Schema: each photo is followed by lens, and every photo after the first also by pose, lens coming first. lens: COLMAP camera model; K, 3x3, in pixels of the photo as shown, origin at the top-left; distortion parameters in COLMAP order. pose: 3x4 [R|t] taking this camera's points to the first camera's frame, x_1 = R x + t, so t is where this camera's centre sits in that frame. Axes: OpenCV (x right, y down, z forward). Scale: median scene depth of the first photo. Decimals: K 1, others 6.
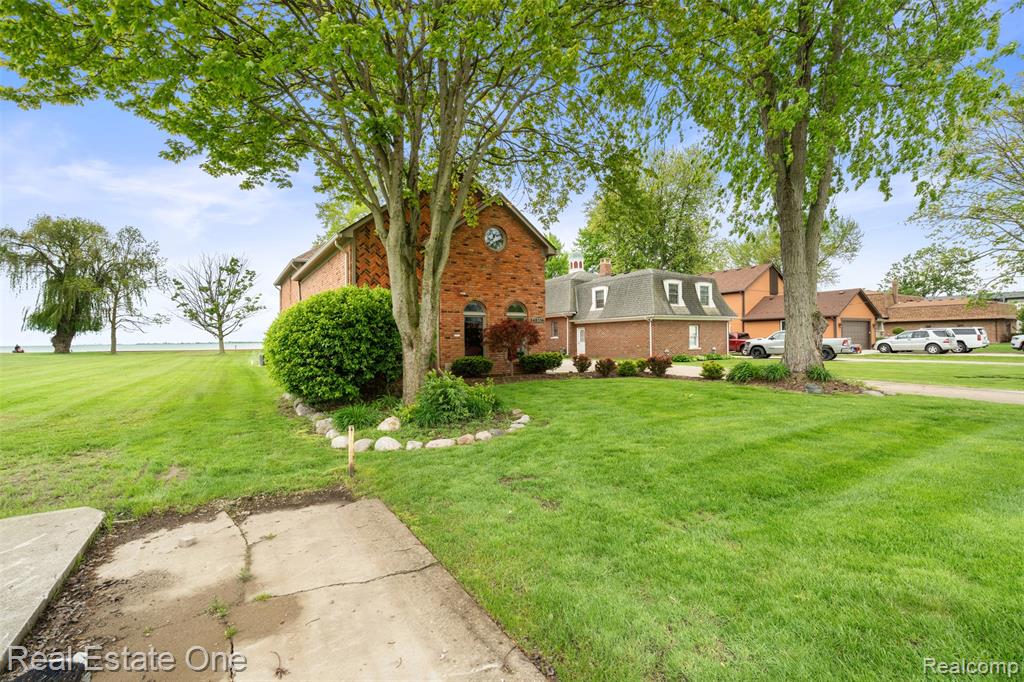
lens RADIAL K [[464.0, 0, 512.0], [0, 464.0, 341.0], [0, 0, 1]] dist [-0.000263, -0.000007]
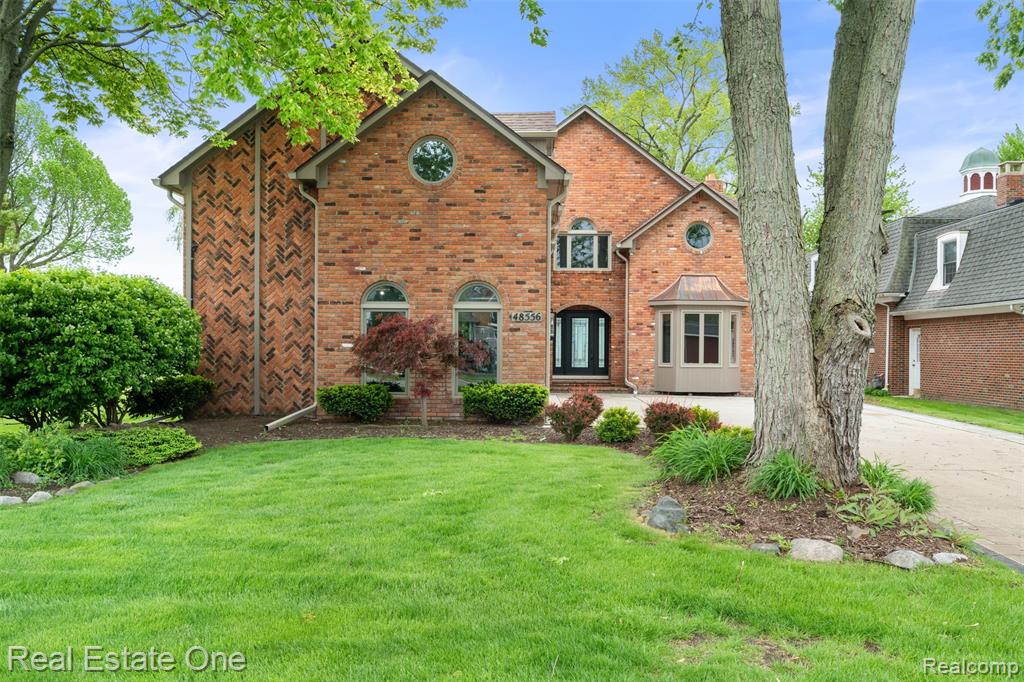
lens RADIAL K [[866.4, 0, 510.2], [0, 866.4, 355.4], [0, 0, 1]] dist [0.018294, -0.005806]
pose [[0.838683, 0.024796, -0.544055, 0.537170], [-0.019518, 0.999690, 0.015474, -0.017728], [0.544270, -0.002358, 0.838907, 0.216192]]
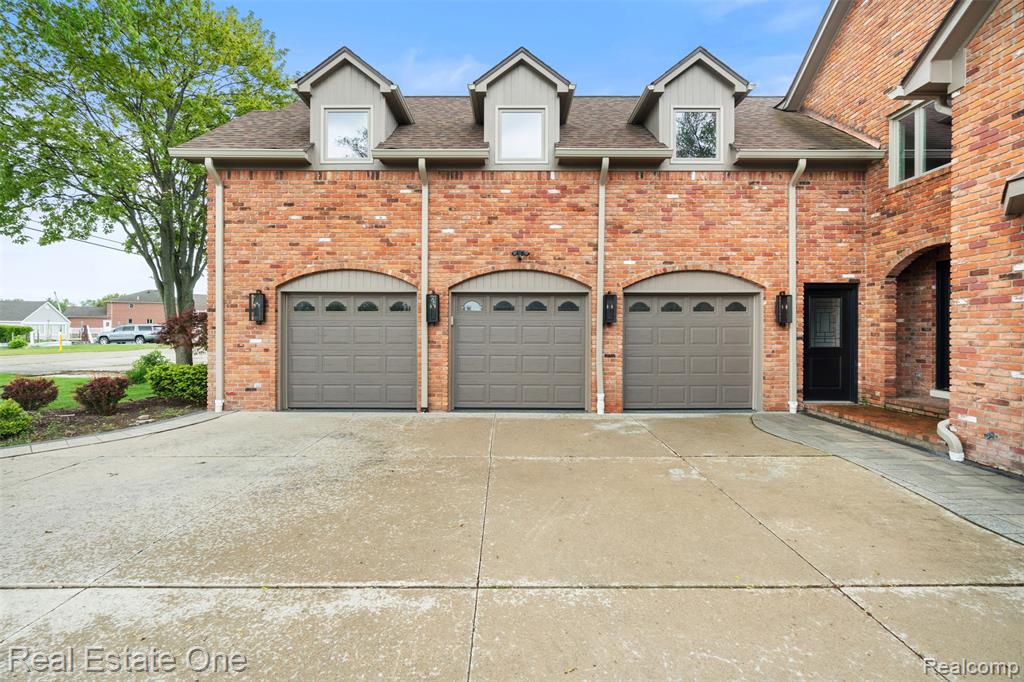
lens RADIAL K [[462.8, 0, 512.0], [0, 462.8, 341.0], [0, 0, 1]] dist [-0.000188, 0.000020]
pose [[-0.527253, 0.028877, -0.849218, 0.311748], [0.000251, 0.999428, 0.033829, -0.019909], [0.849709, 0.017623, -0.526958, 1.519879]]
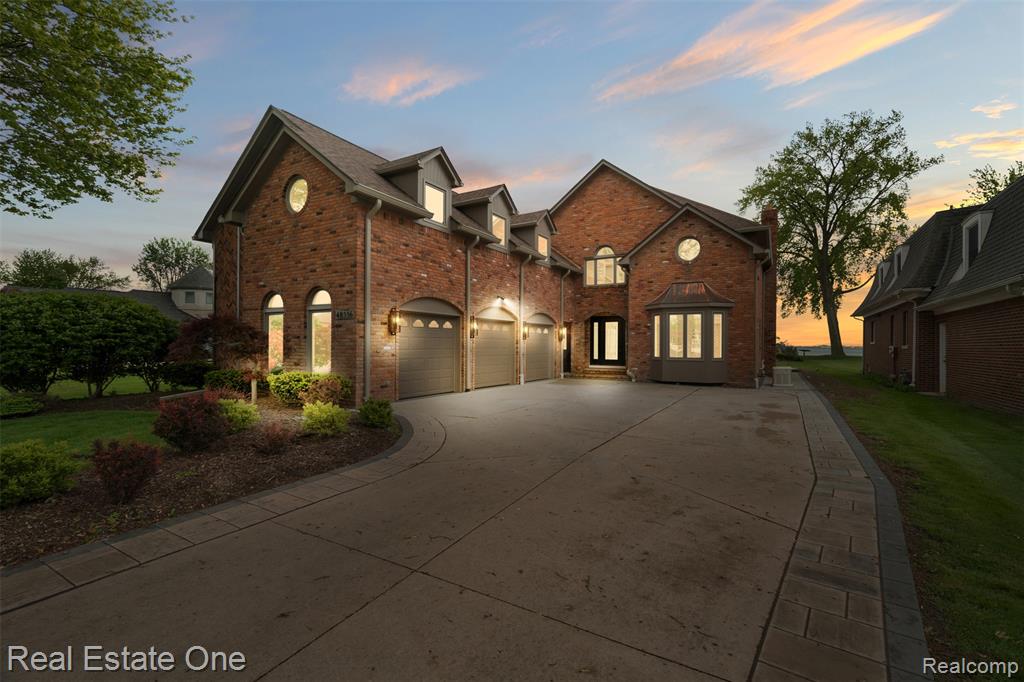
lens RADIAL K [[457.9, 0, 510.0], [0, 457.9, 345.6], [0, 0, 1]] dist [-0.000351, 0.000066]
pose [[0.469813, 0.015164, -0.882636, 0.646402], [-0.013498, 0.999859, 0.009992, -0.014986], [0.882663, 0.007220, 0.469952, 0.904263]]
